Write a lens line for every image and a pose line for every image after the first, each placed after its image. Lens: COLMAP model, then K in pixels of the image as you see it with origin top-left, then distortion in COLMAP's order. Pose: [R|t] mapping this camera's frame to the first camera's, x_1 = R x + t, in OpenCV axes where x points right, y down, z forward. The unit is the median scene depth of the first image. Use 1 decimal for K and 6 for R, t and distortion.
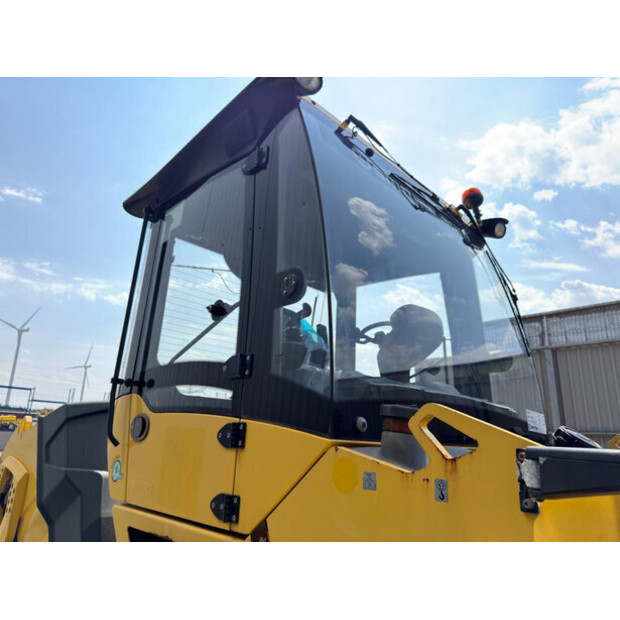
lens RADIAL K [[441.9, 0, 306.8], [0, 441.9, 311.9], [0, 0, 1]] dist [0.091751, -0.152393]
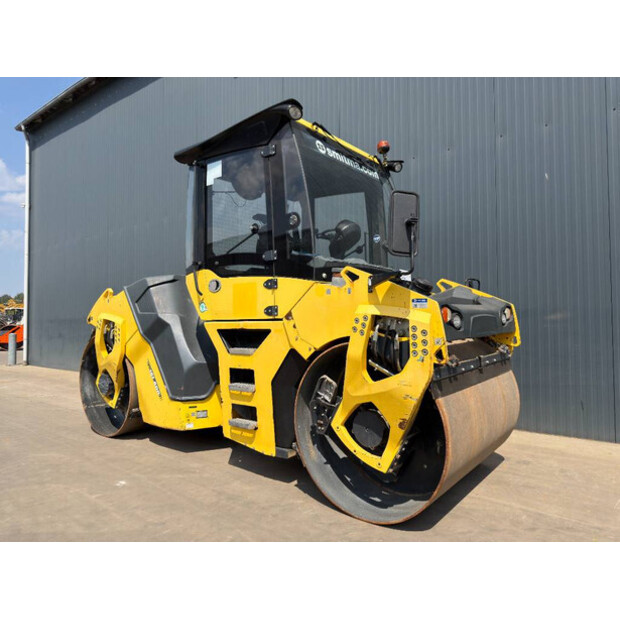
lens RADIAL K [[441.9, 0, 306.8], [0, 441.9, 311.9], [0, 0, 1]] dist [0.091751, -0.152393]
pose [[0.992261, -0.050341, 0.113509, -0.192122], [0.017114, 0.960854, 0.276527, -0.181618], [-0.122986, -0.272444, 0.954279, -1.033538]]
